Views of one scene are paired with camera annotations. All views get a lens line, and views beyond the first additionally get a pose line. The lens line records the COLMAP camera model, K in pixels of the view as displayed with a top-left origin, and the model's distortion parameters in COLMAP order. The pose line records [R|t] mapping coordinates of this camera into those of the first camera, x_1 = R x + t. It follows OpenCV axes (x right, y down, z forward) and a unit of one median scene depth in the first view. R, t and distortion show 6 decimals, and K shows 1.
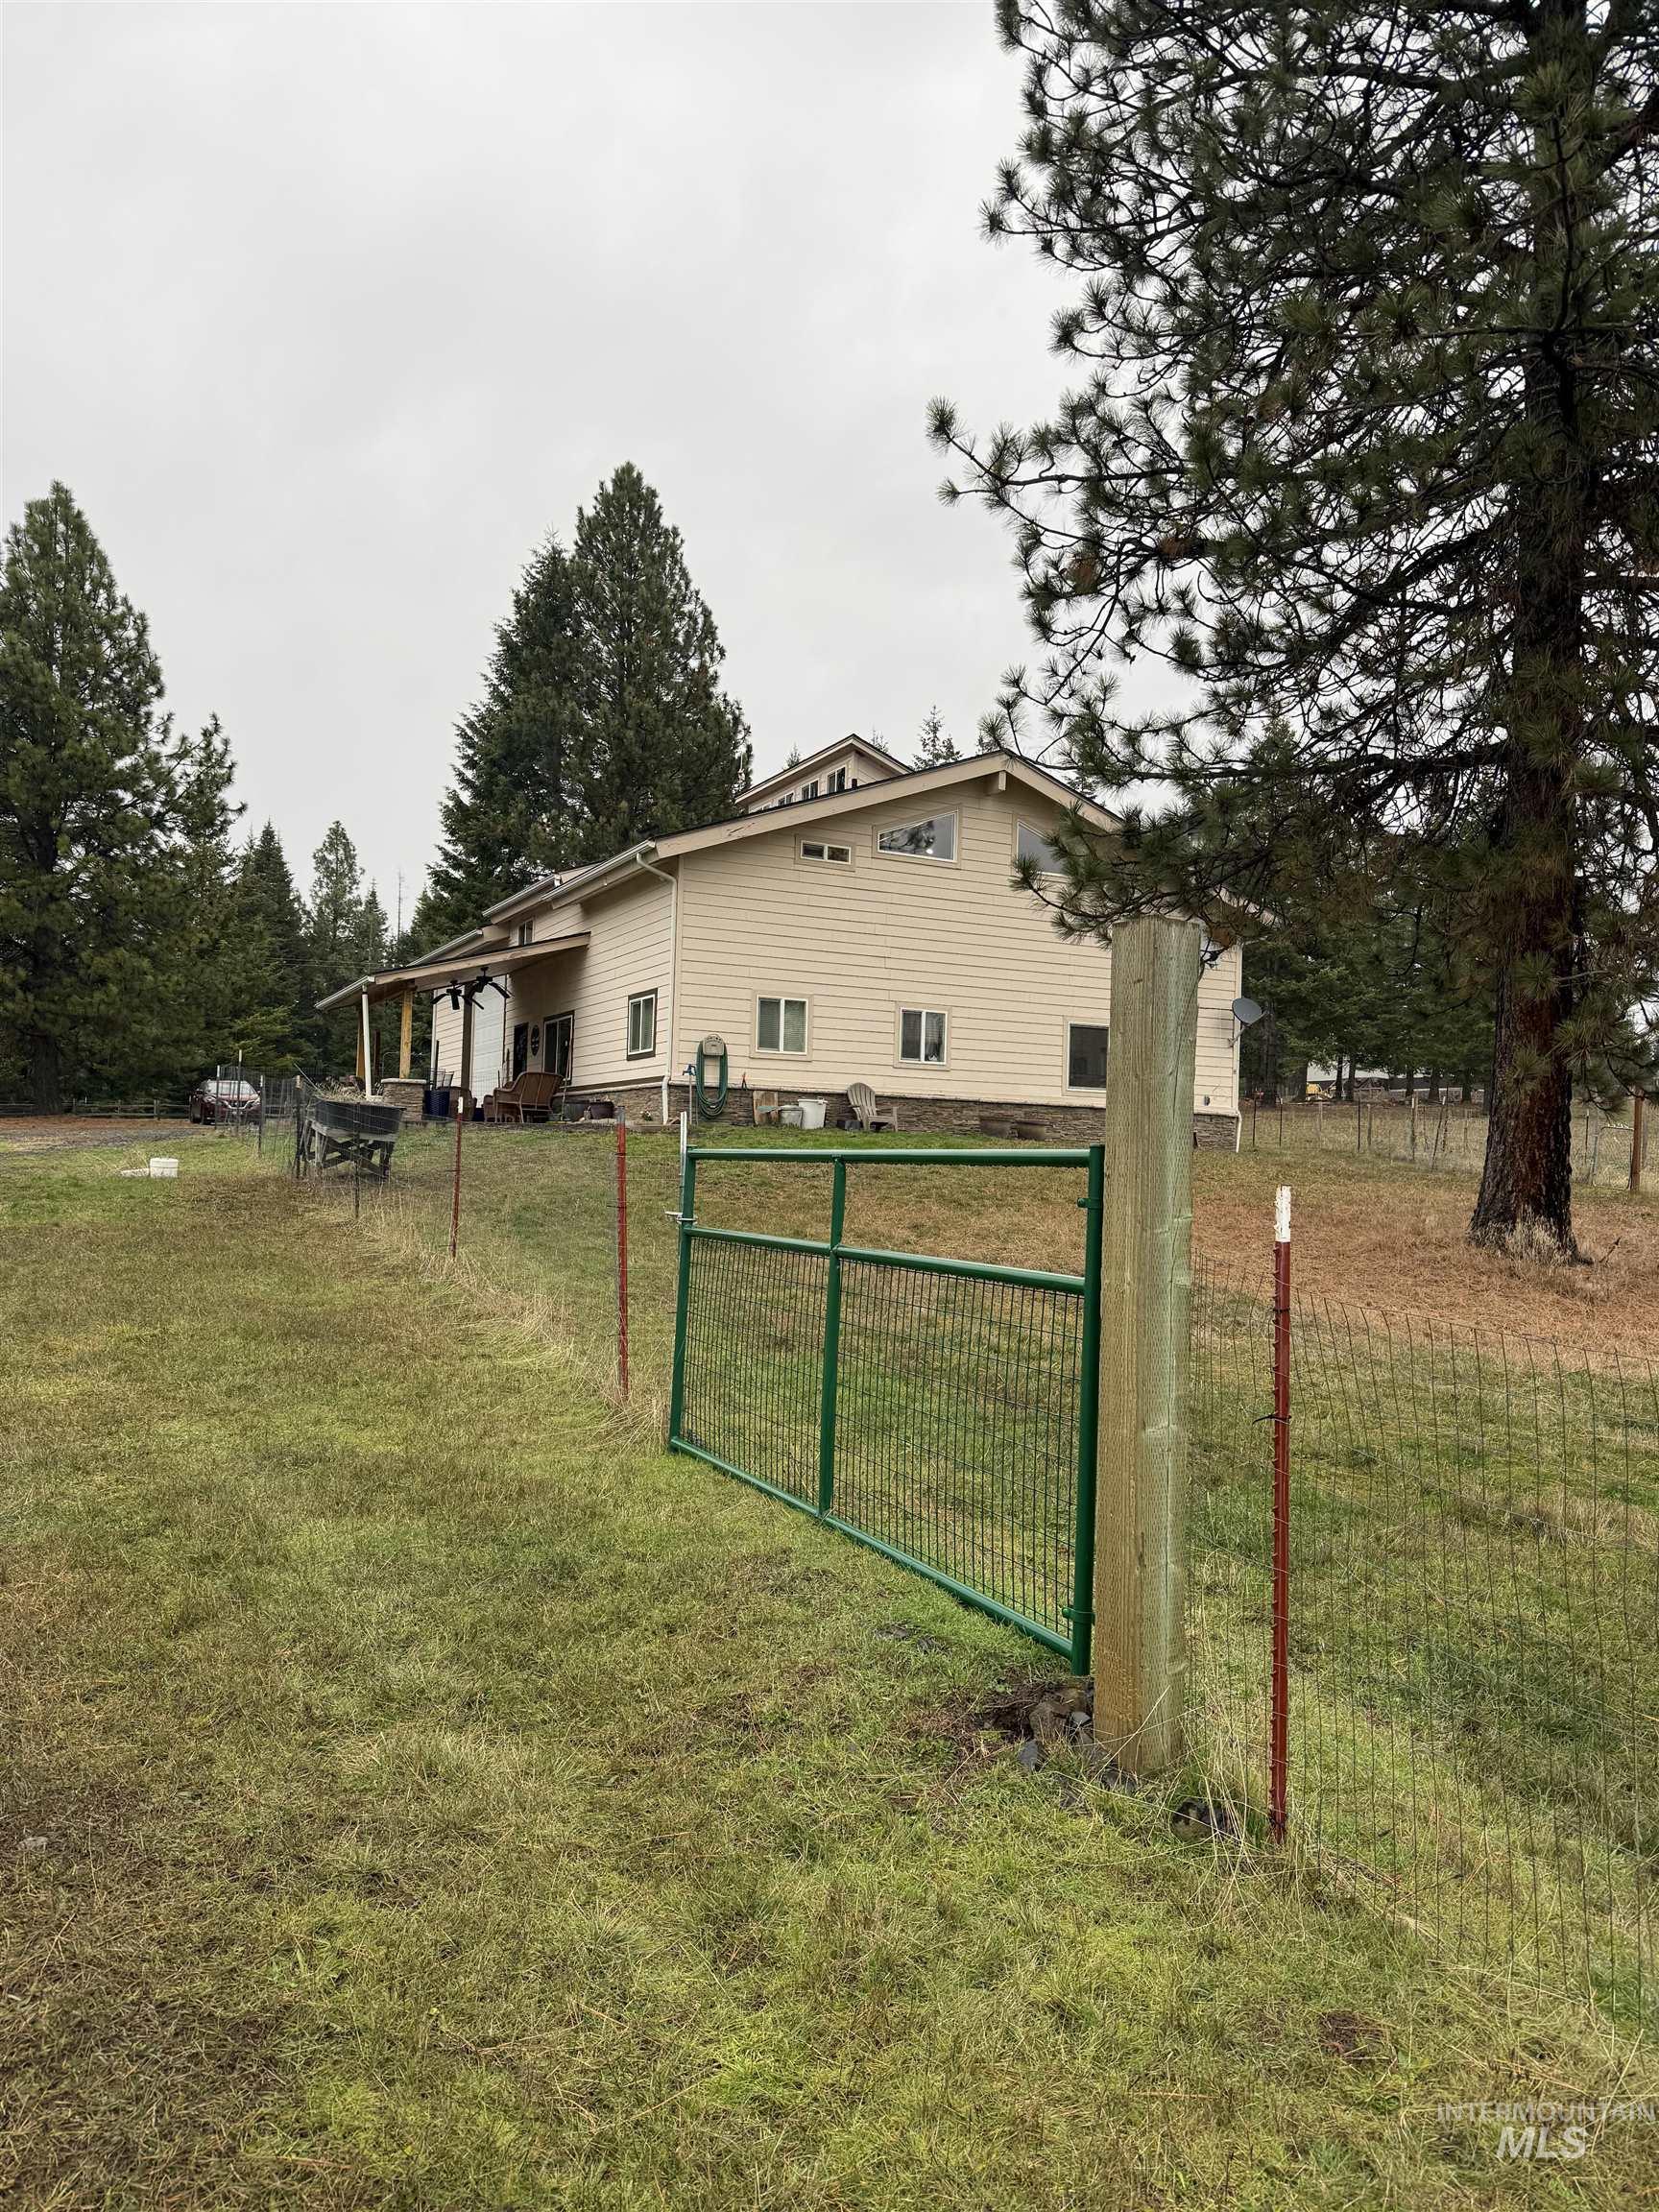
lens RADIAL K [[1569.0, 0, 829.5], [0, 1569.0, 1106.0], [0, 0, 1]] dist [0.184935, -0.431614]
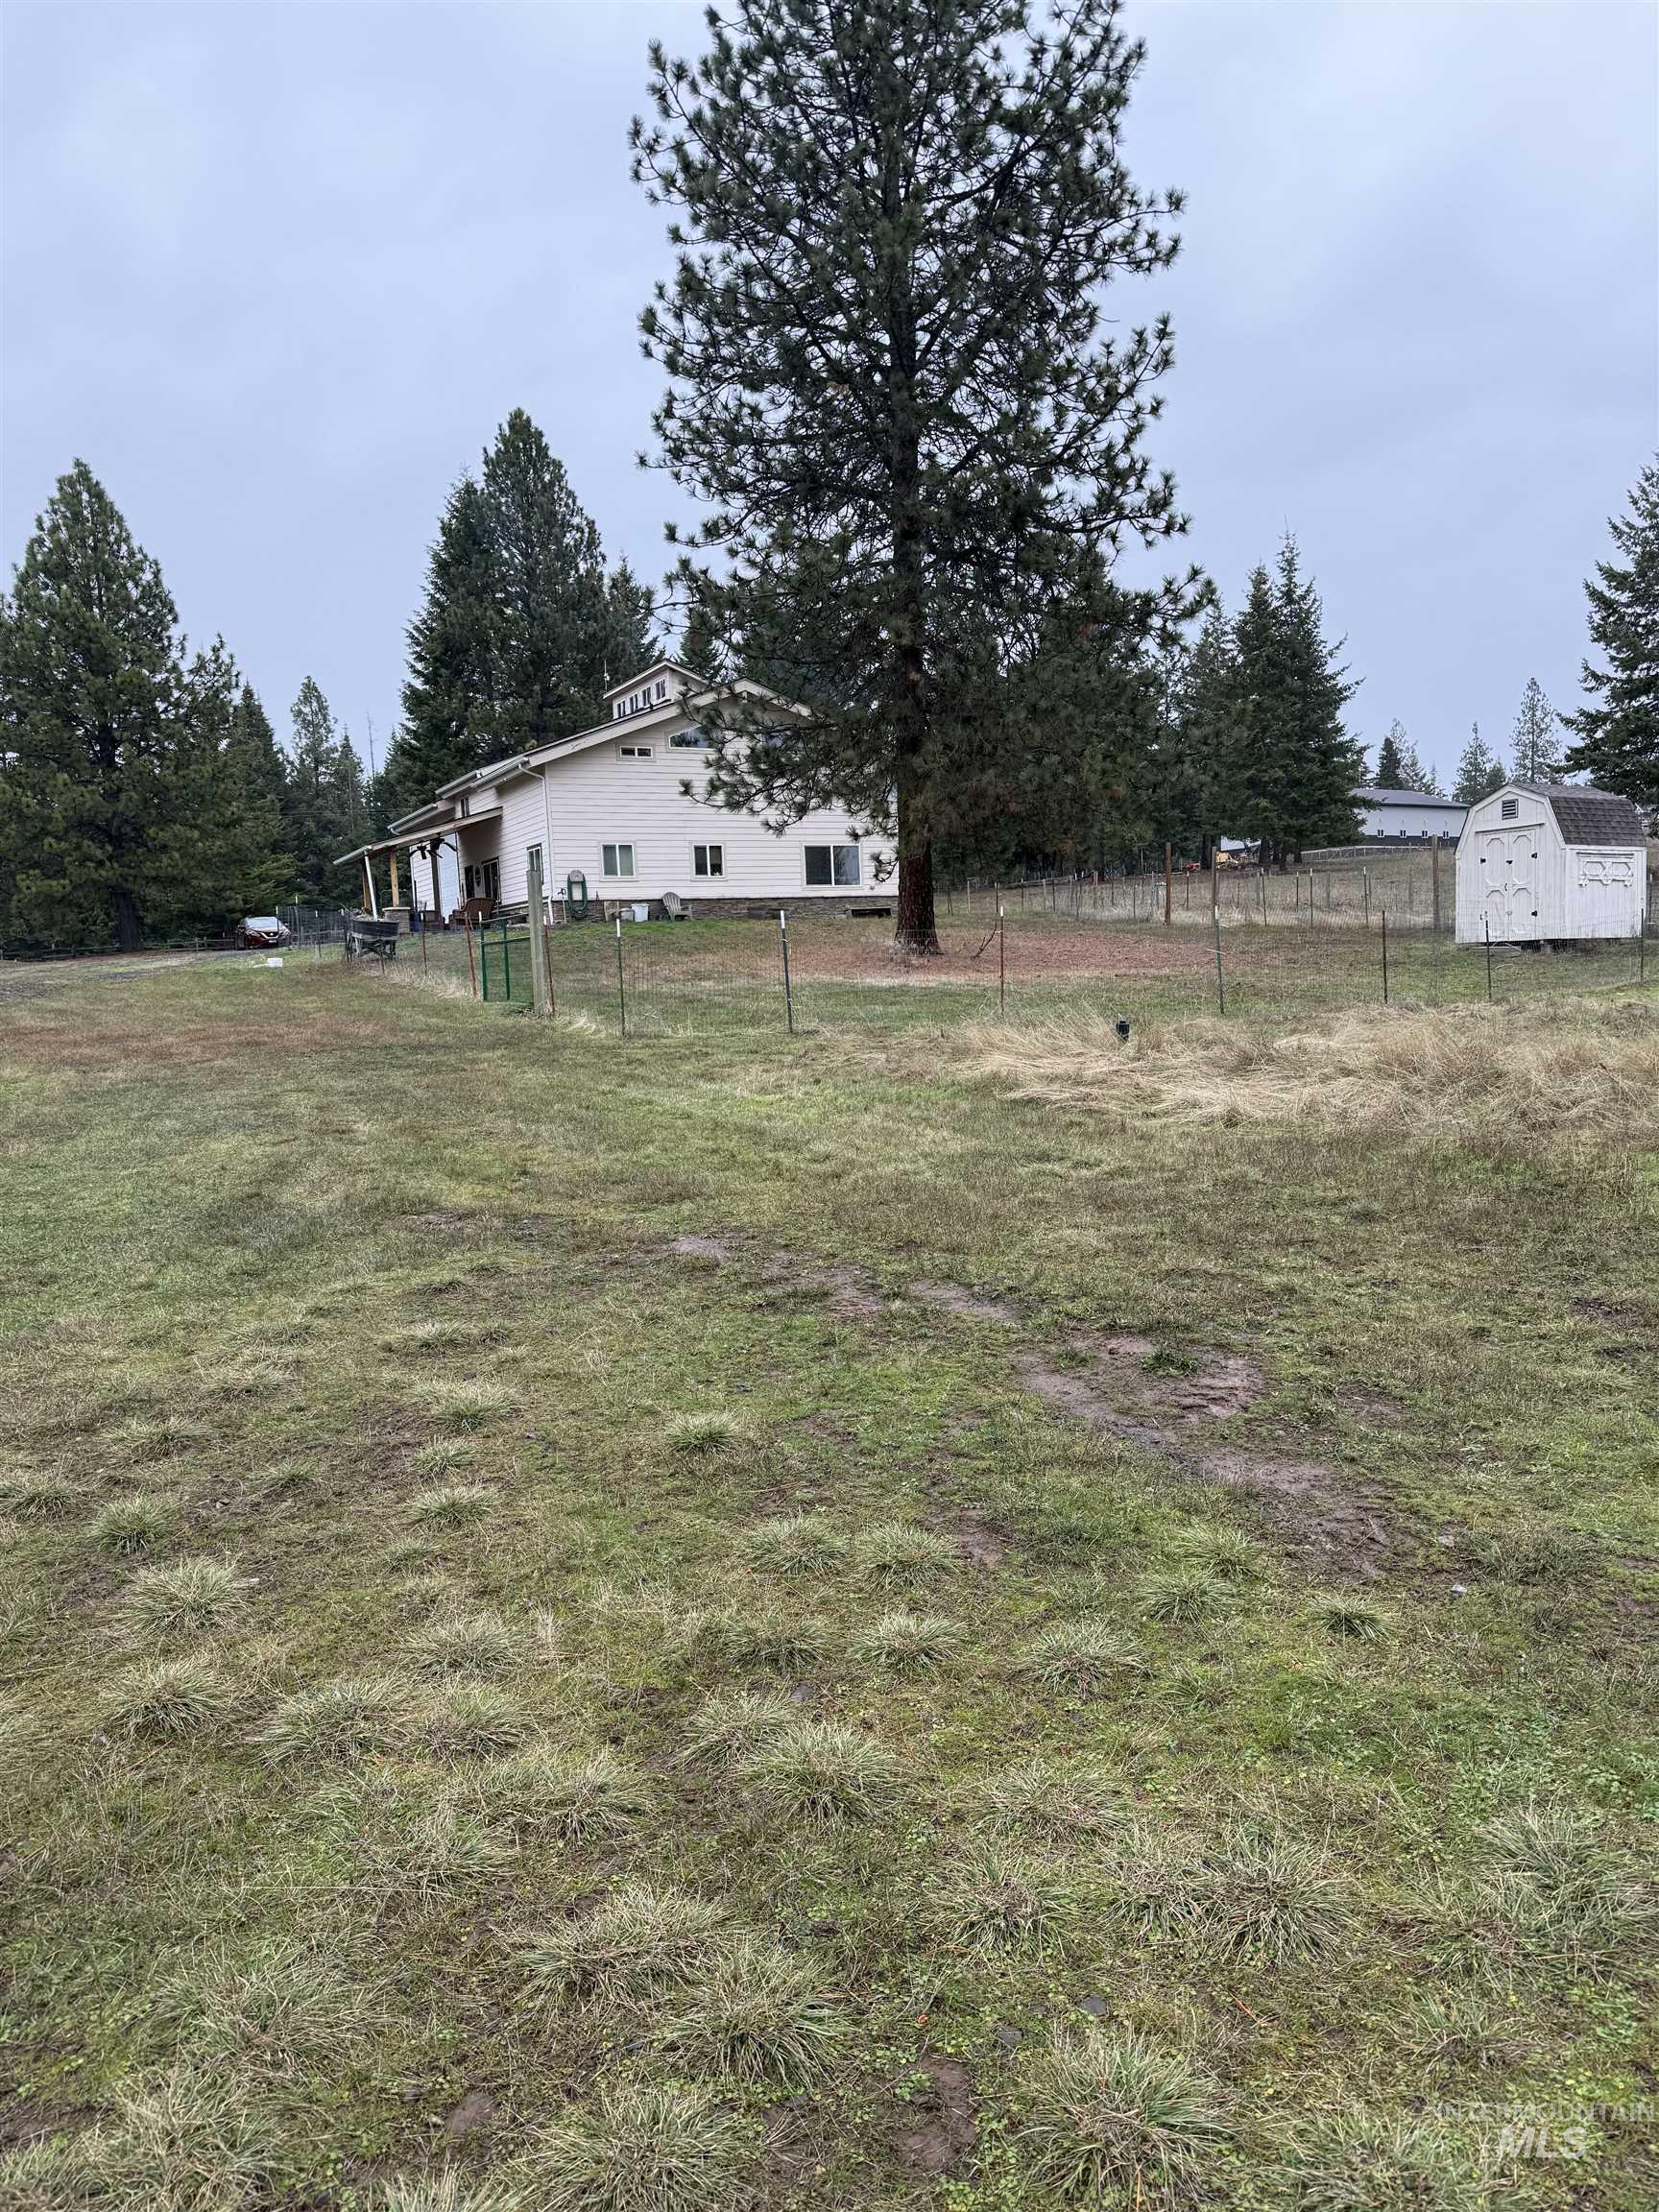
lens RADIAL K [[1569.0, 0, 829.5], [0, 1569.0, 1106.0], [0, 0, 1]] dist [0.184935, -0.431614]
pose [[0.997495, -0.070563, -0.004926, 0.090087], [0.070622, 0.989556, 0.125662, 0.005802], [-0.003993, -0.125695, 0.992061, -0.344455]]
